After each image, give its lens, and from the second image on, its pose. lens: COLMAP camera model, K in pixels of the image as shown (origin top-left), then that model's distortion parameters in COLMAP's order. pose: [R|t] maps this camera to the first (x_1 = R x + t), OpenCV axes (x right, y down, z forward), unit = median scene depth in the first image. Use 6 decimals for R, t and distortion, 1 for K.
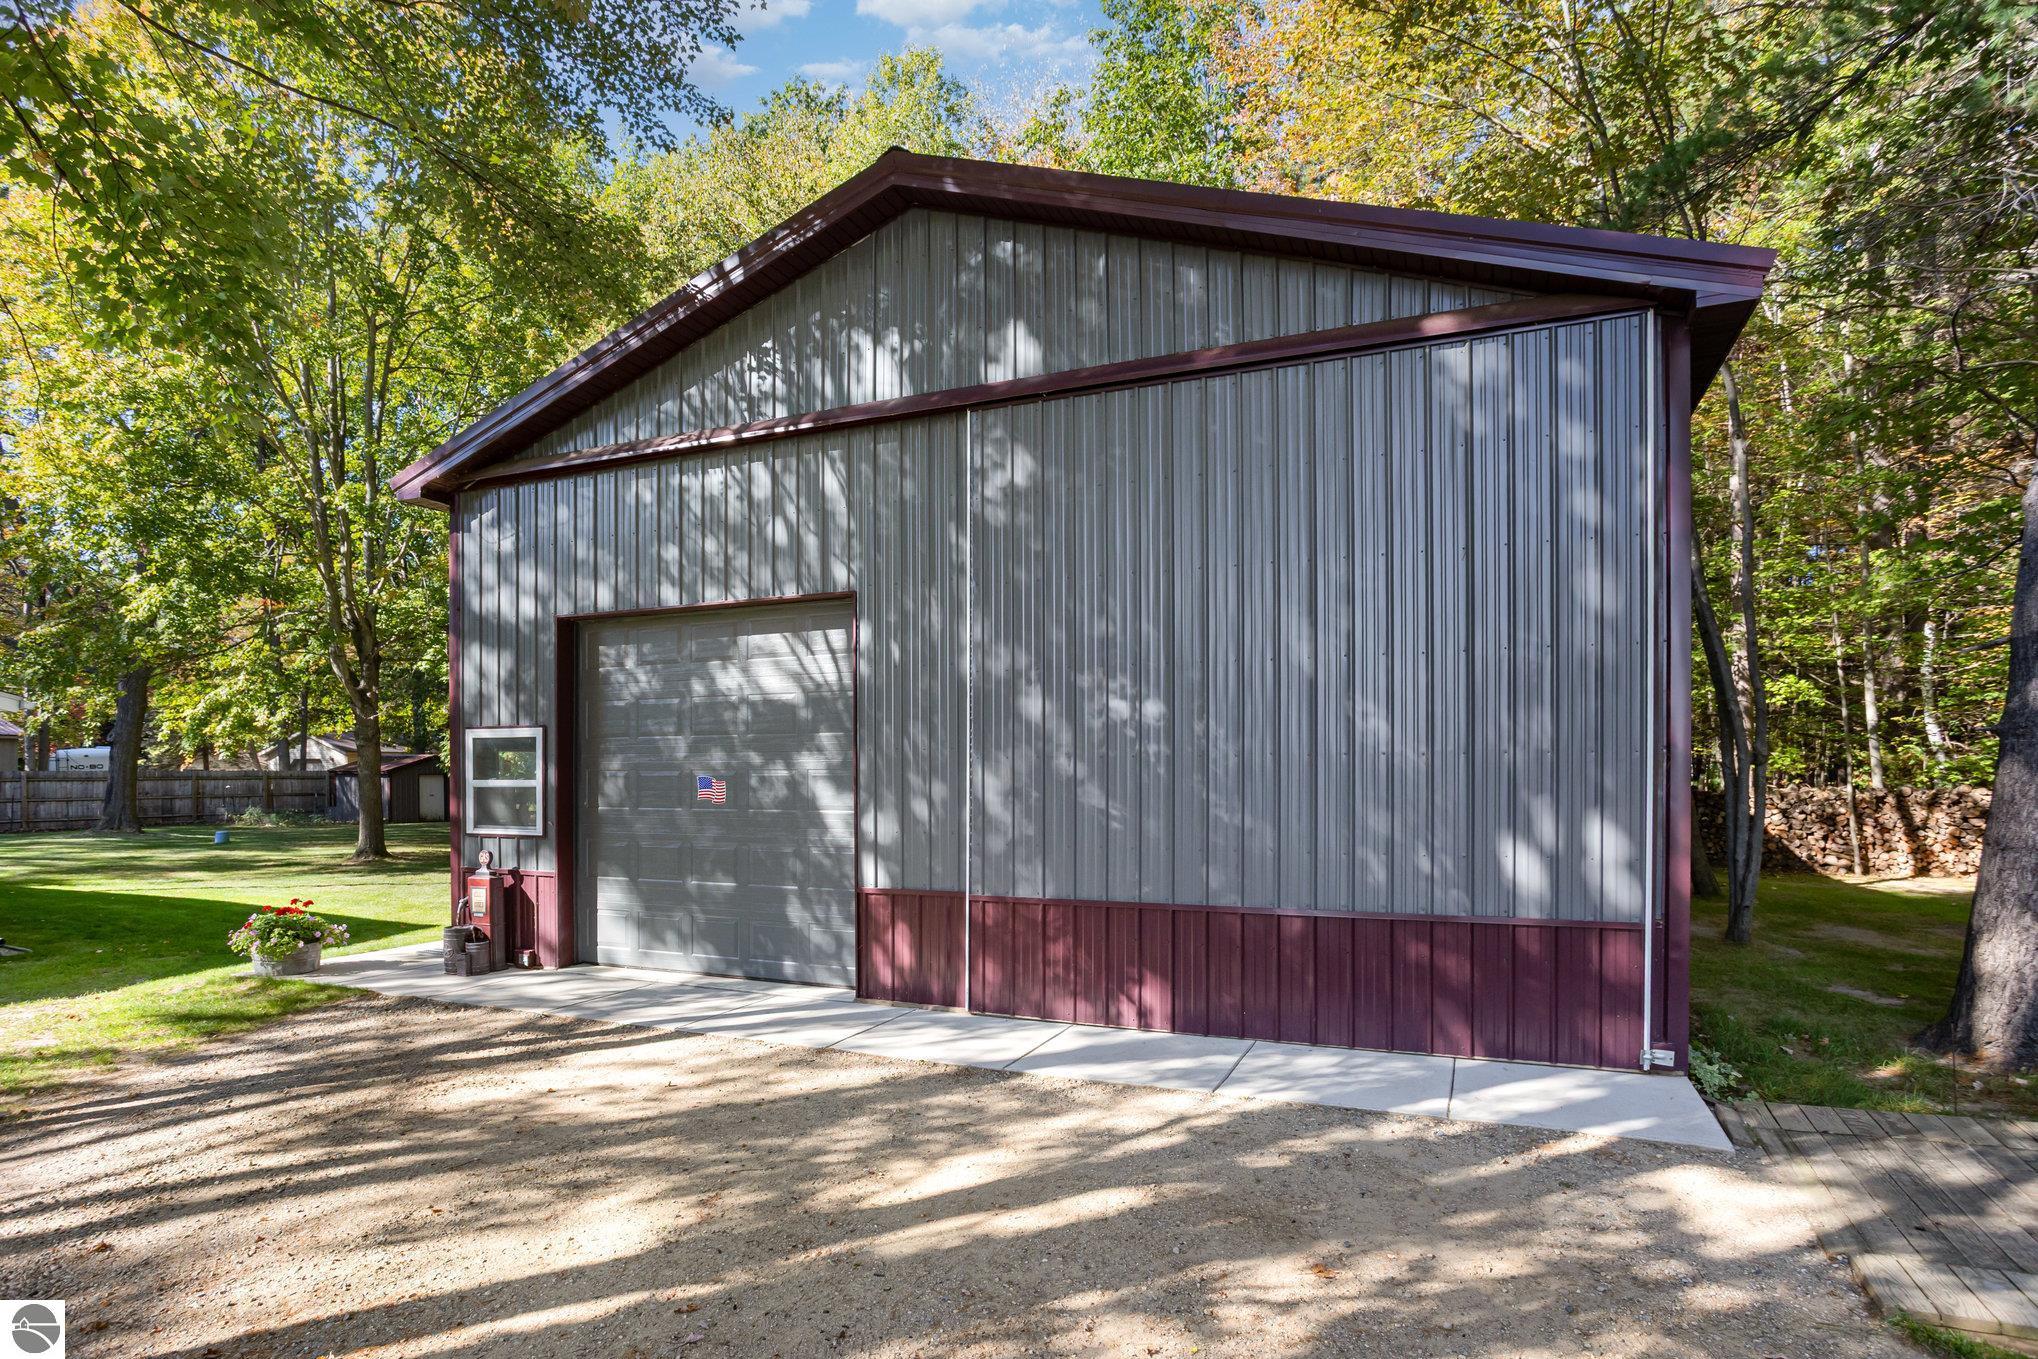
lens RADIAL K [[1085.6, 0, 1019.2], [0, 1085.6, 790.6], [0, 0, 1]] dist [-0.012092, 0.000452]
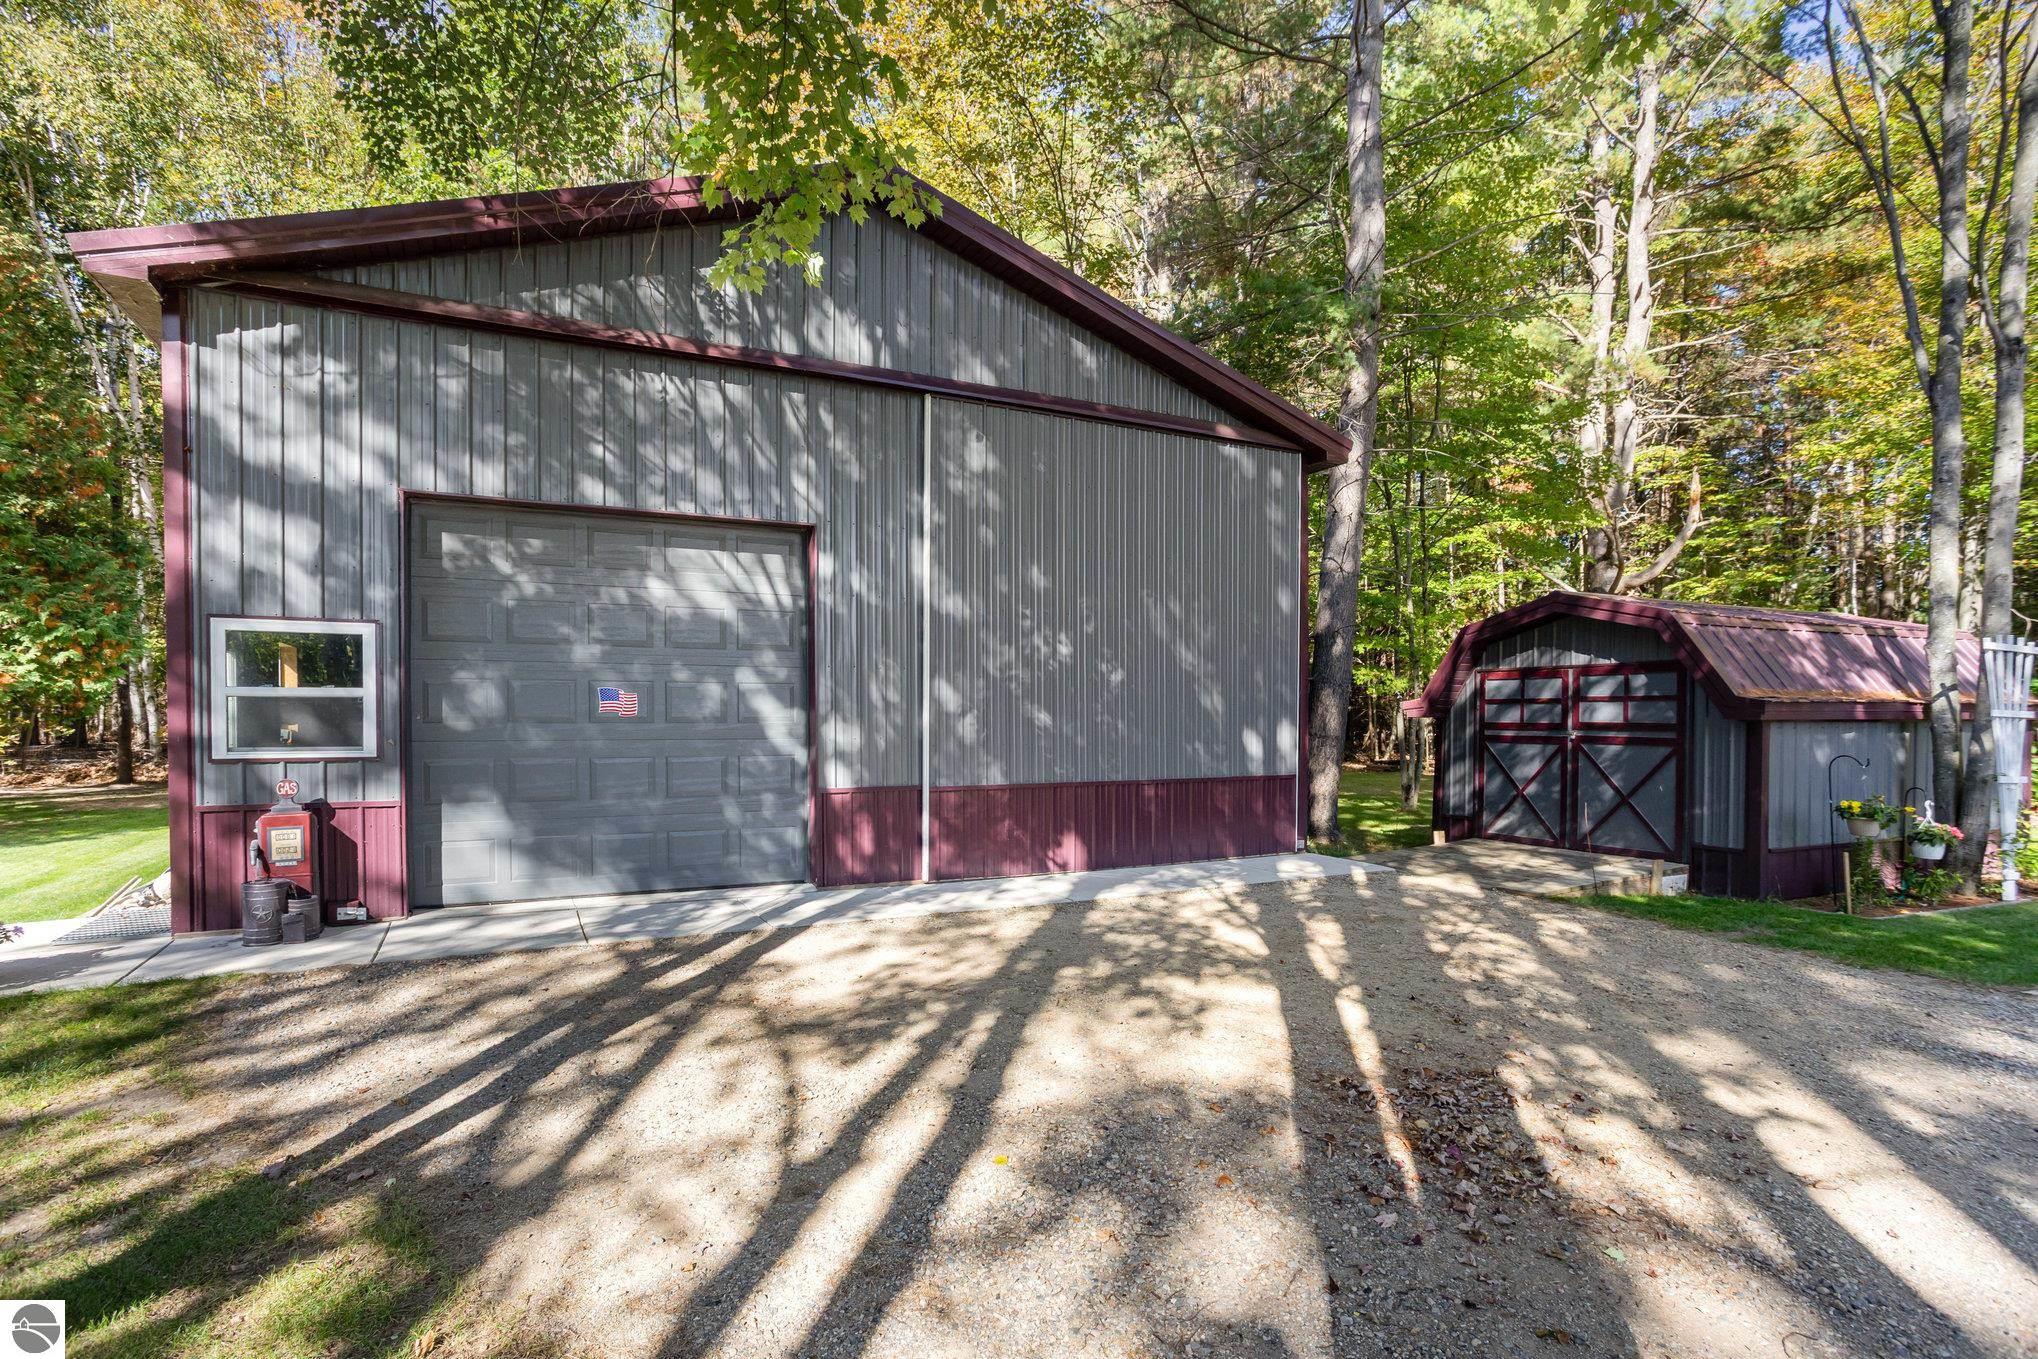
lens RADIAL K [[1021.8, 0, 1019.6], [0, 1021.8, 716.2], [0, 0, 1]] dist [0.001483, 0.000339]
pose [[0.644593, -0.002505, 0.764522, -0.842855], [-0.001536, 0.999988, 0.004572, 0.007964], [-0.764525, -0.004122, 0.644581, 0.165019]]
